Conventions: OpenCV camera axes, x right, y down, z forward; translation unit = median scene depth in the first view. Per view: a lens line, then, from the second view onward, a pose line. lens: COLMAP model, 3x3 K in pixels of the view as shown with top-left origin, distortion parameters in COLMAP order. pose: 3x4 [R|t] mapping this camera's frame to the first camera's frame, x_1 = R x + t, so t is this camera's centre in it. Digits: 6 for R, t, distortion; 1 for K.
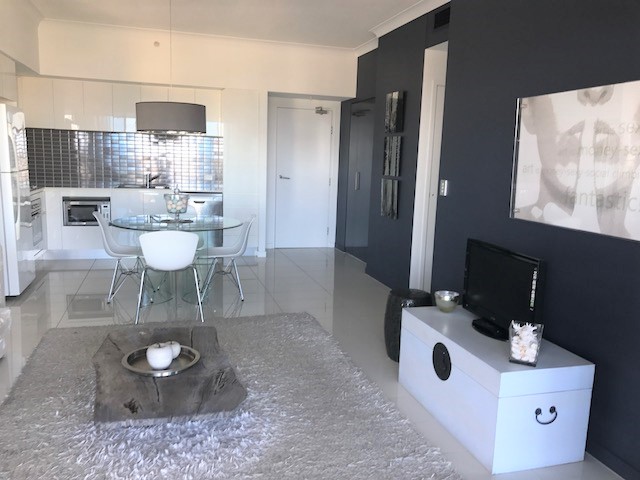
lens RADIAL K [[526.7, 0, 320.0], [0, 526.7, 240.0], [0, 0, 1]] dist [0.006140, -0.003298]
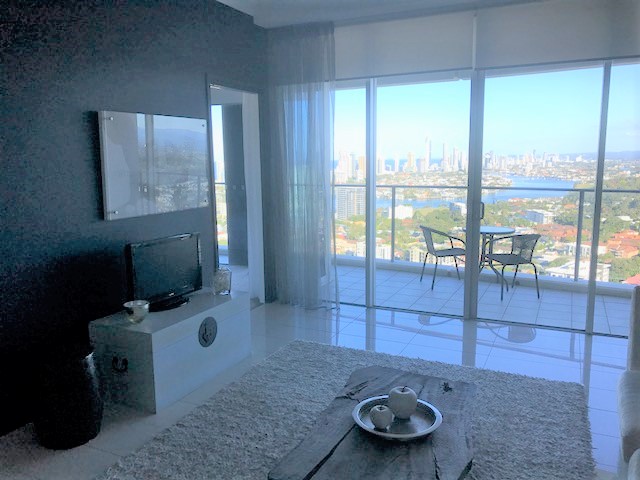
lens RADIAL K [[526.7, 0, 320.0], [0, 526.7, 240.0], [0, 0, 1]] dist [0.006140, -0.003298]
pose [[-0.736624, -0.130841, 0.663525, -0.659739], [0.095310, 0.951232, 0.293384, -0.272339], [-0.669553, 0.279354, -0.688230, 1.420683]]
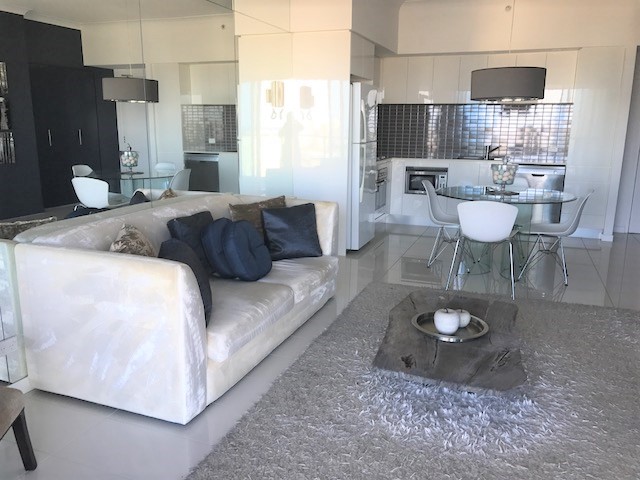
lens RADIAL K [[526.7, 0, 320.0], [0, 526.7, 240.0], [0, 0, 1]] dist [0.006140, -0.003298]
pose [[0.788679, 0.102623, -0.606180, 0.087801], [-0.075256, 0.994670, 0.070480, 0.010856], [0.610182, -0.009967, 0.792199, 0.047261]]
